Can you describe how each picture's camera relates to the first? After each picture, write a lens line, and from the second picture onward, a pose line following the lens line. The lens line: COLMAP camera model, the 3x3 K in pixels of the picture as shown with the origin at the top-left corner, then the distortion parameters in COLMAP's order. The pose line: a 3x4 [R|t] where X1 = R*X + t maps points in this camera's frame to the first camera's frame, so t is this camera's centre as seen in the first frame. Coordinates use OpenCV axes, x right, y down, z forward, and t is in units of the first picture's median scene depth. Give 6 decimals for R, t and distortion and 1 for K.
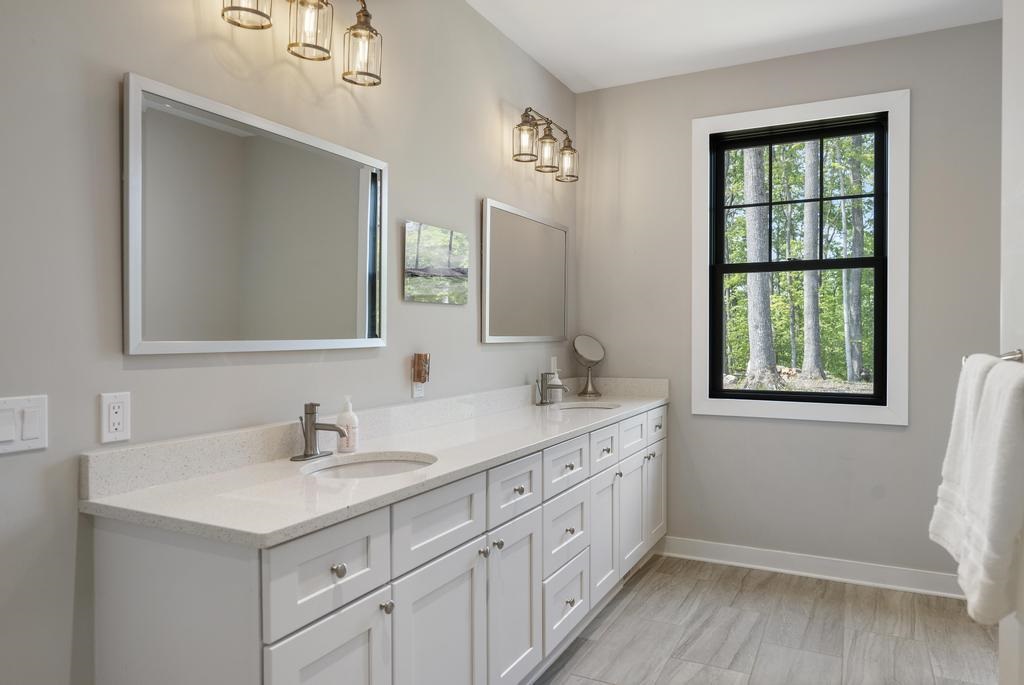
lens RADIAL K [[678.7, 0, 512.0], [0, 678.7, 342.5], [0, 0, 1]] dist [0.000643, 0.002989]
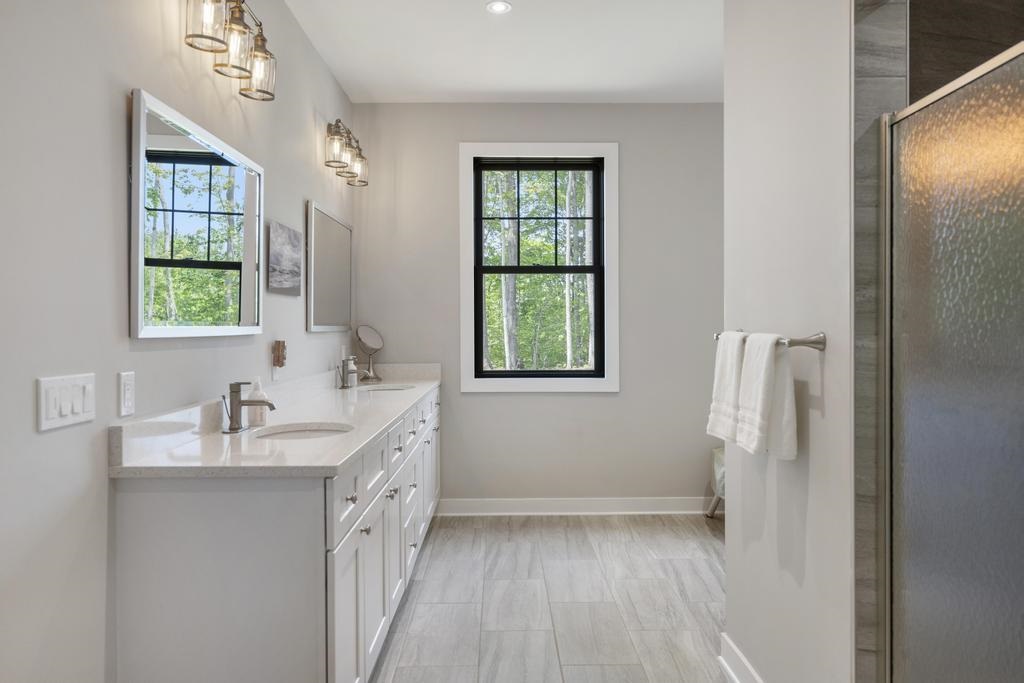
lens RADIAL K [[722.4, 0, 511.3], [0, 722.4, 331.6], [0, 0, 1]] dist [0.003760, 0.000330]
pose [[0.883645, -0.004088, 0.468140, -0.273150], [0.007797, 0.999952, -0.005986, 0.009221], [-0.468093, 0.008940, 0.883634, -0.166741]]
